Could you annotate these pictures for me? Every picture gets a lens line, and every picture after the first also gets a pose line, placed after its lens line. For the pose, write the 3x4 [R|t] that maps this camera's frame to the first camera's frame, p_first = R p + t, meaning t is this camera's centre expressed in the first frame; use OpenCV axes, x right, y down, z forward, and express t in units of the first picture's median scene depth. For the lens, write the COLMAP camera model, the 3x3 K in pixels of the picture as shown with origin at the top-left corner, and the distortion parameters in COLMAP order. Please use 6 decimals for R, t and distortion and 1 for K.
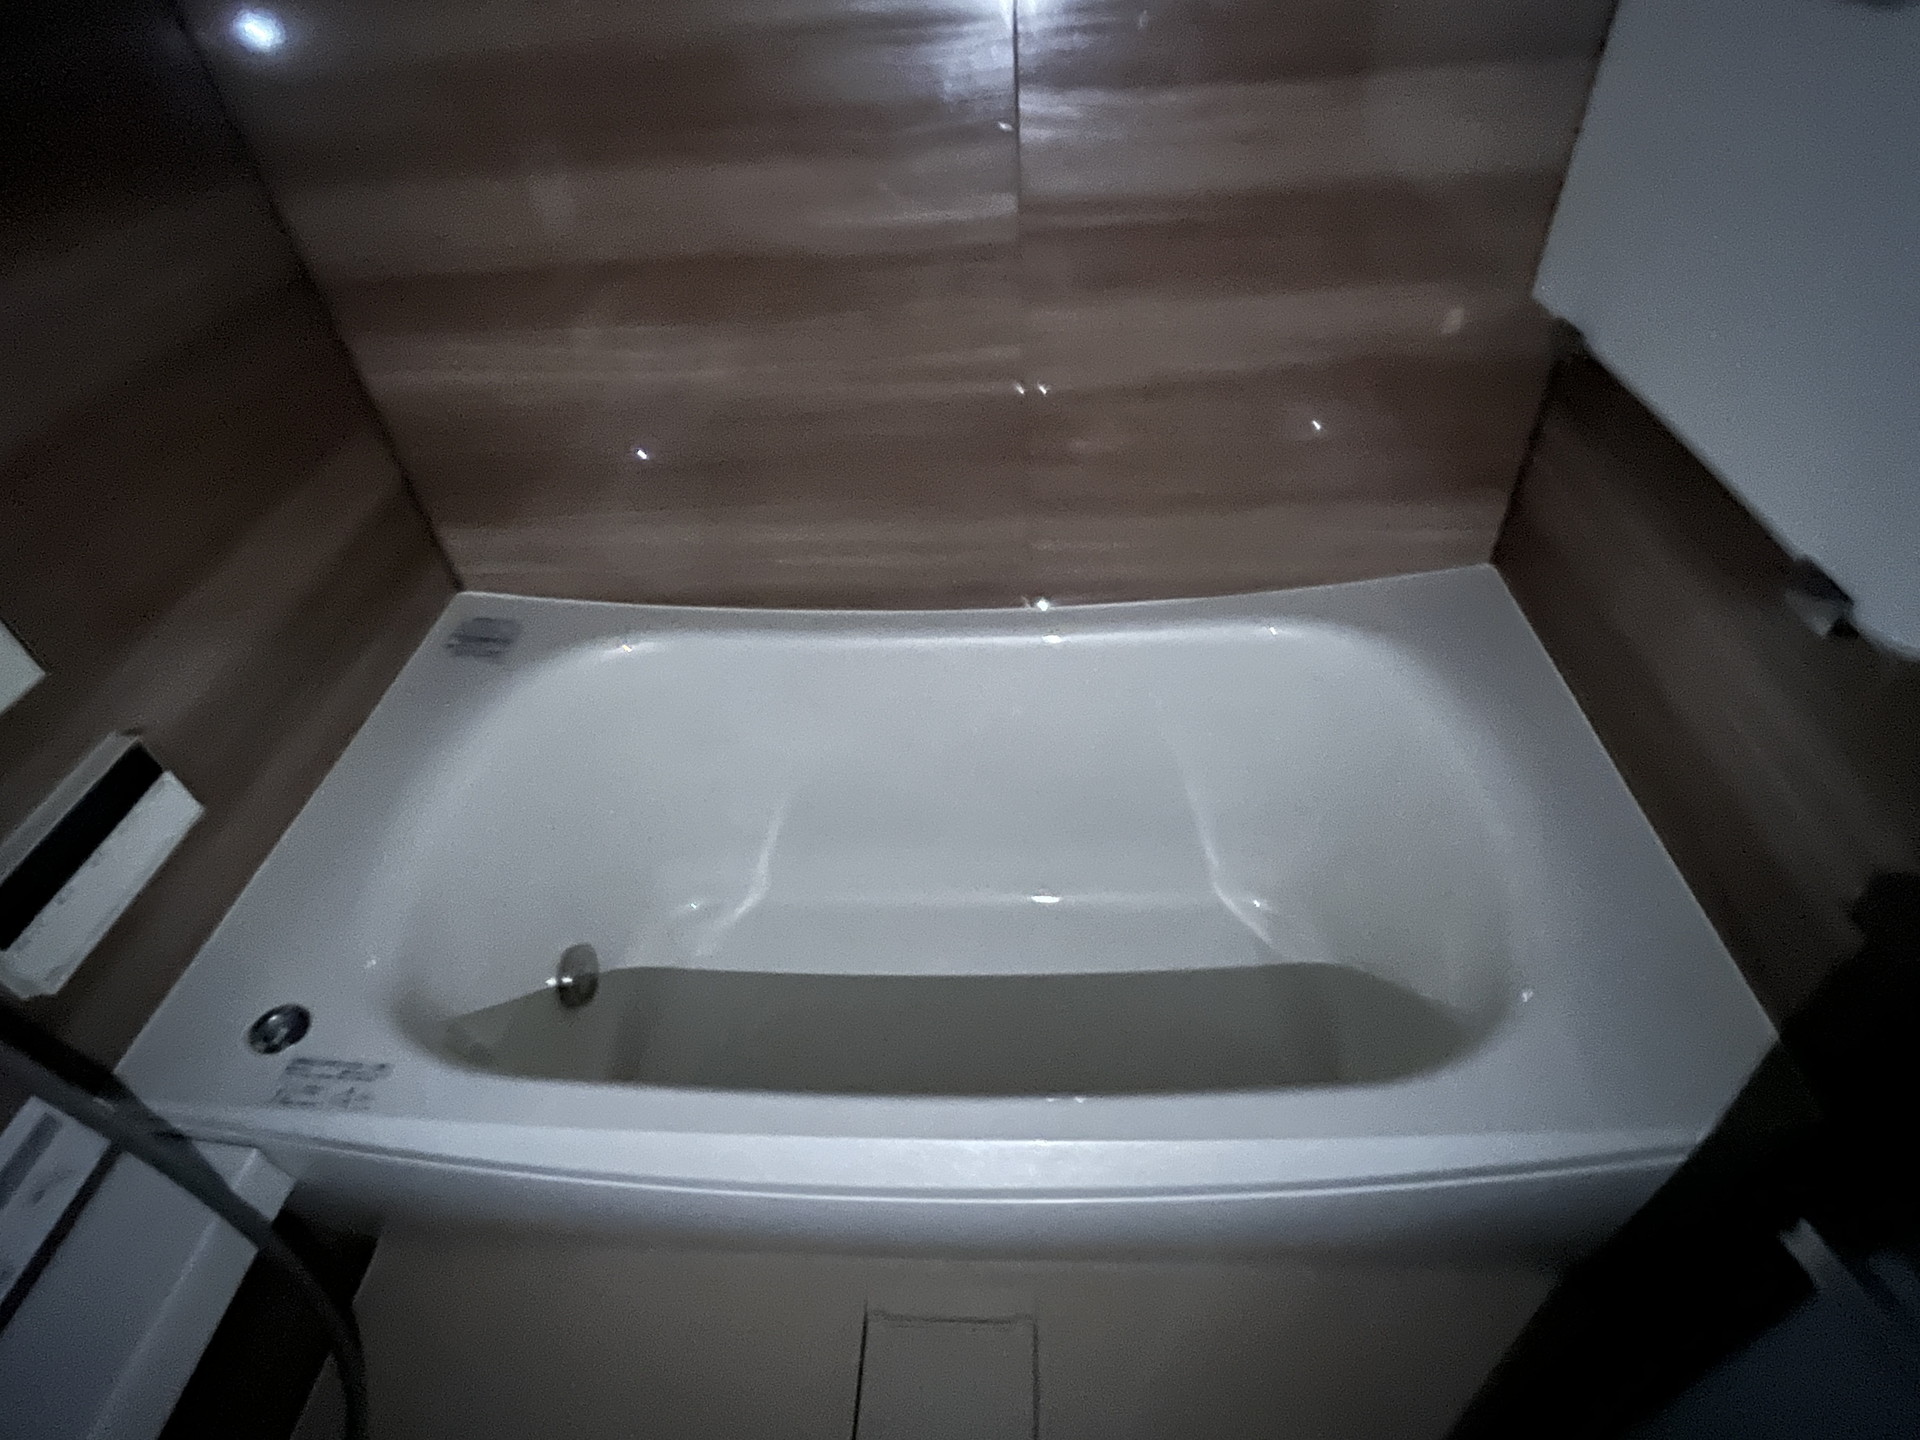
lens RADIAL K [[1001.3, 0, 961.5], [0, 1001.3, 705.0], [0, 0, 1]] dist [0.005635, 0.000537]
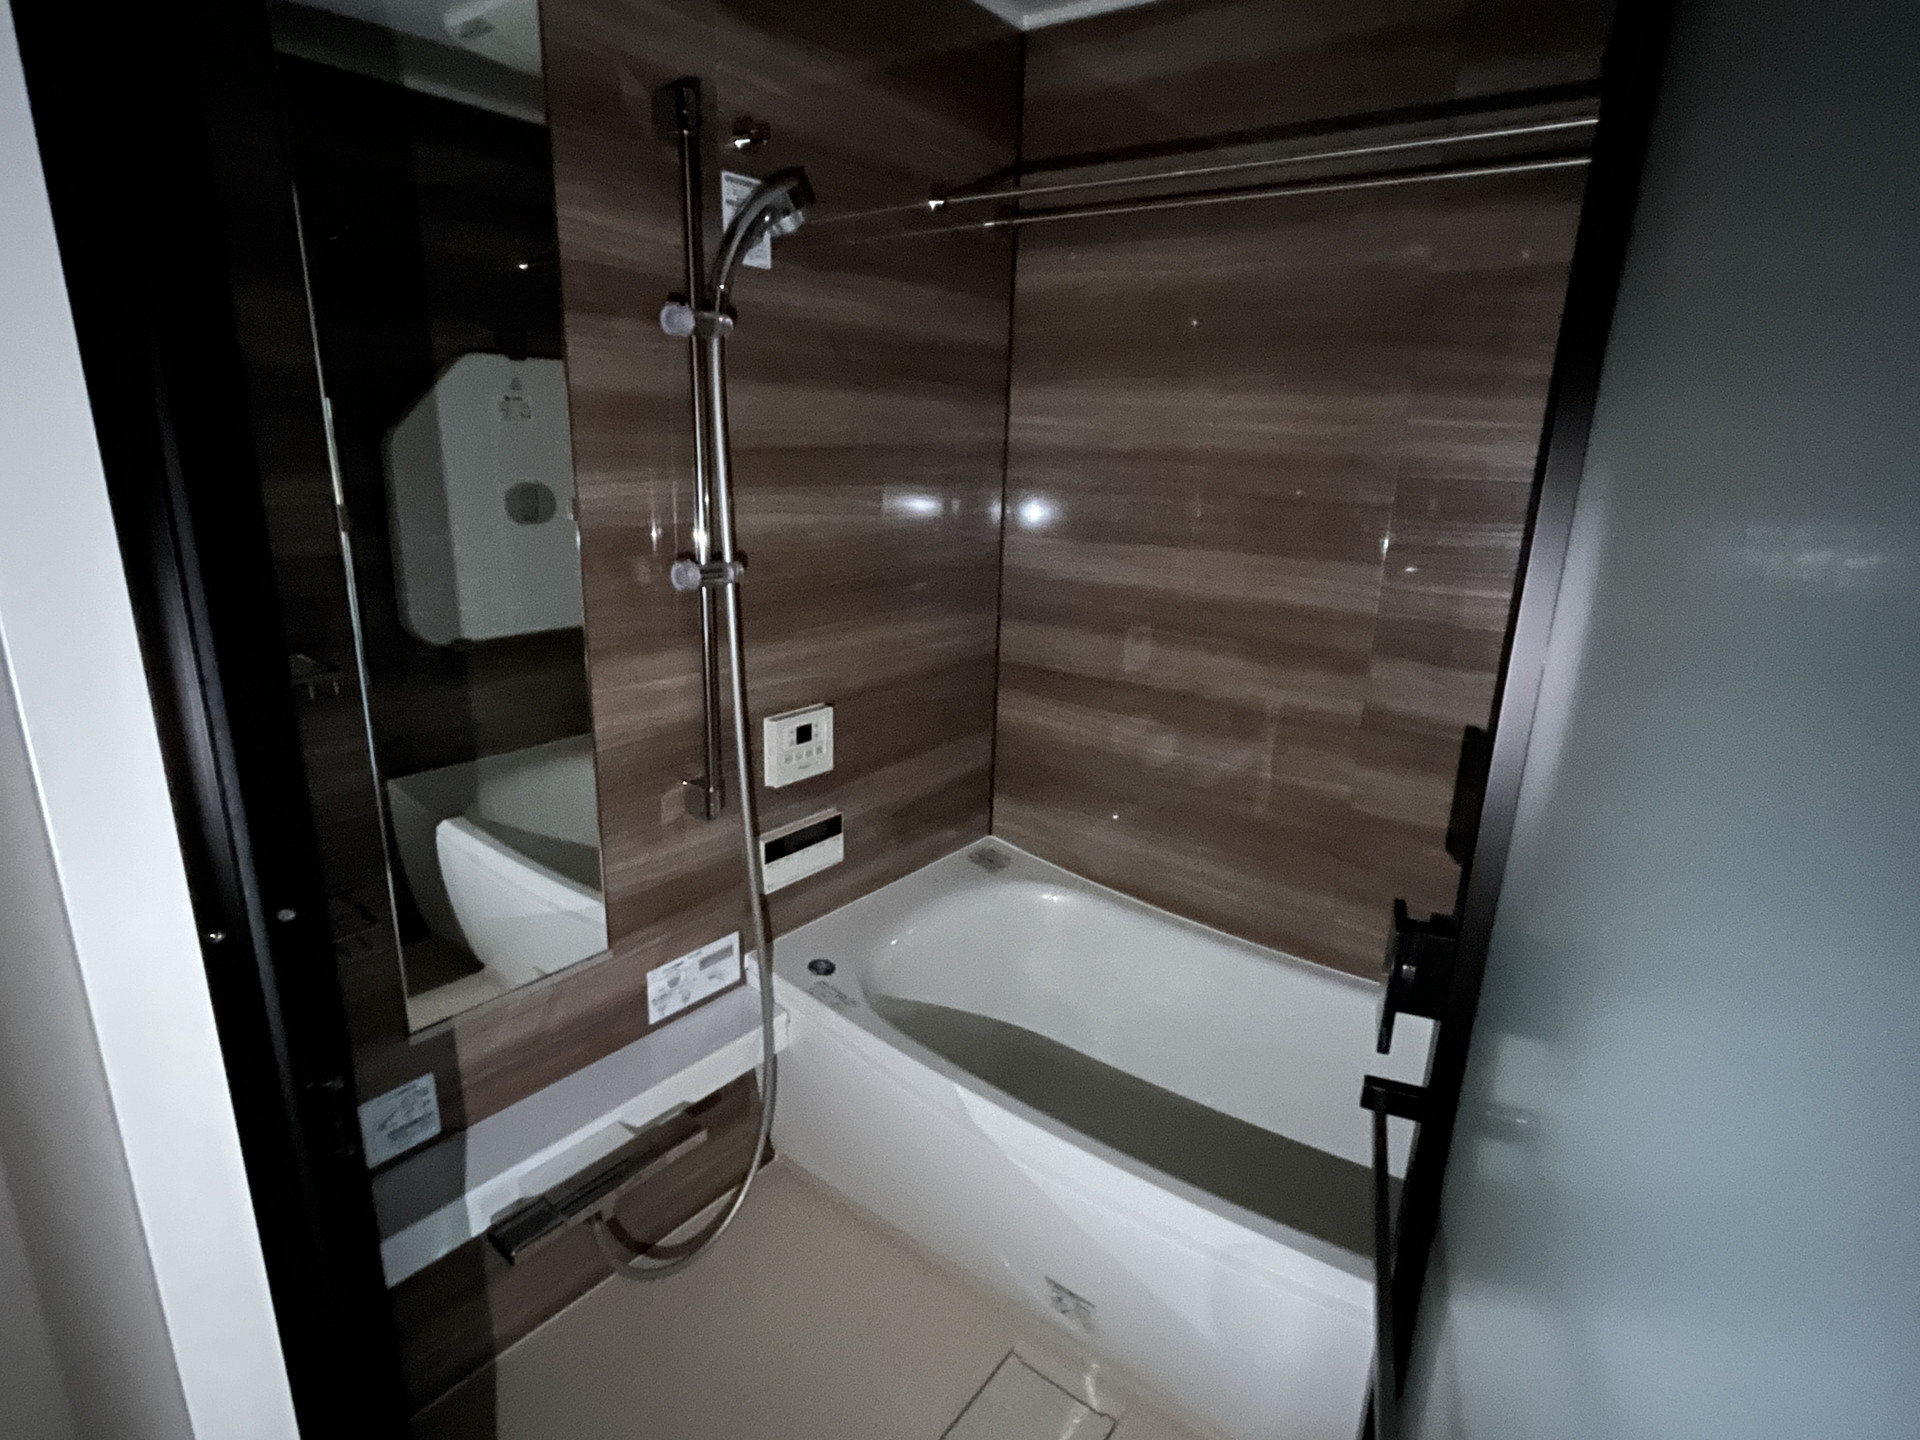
lens RADIAL K [[1001.3, 0, 963.8], [0, 1001.3, 720.6], [0, 0, 1]] dist [0.005635, 0.000537]
pose [[0.817720, 0.259899, -0.513602, 0.306779], [-0.449540, 0.845622, -0.287813, 0.260017], [0.359511, 0.466235, 0.808317, -0.508338]]
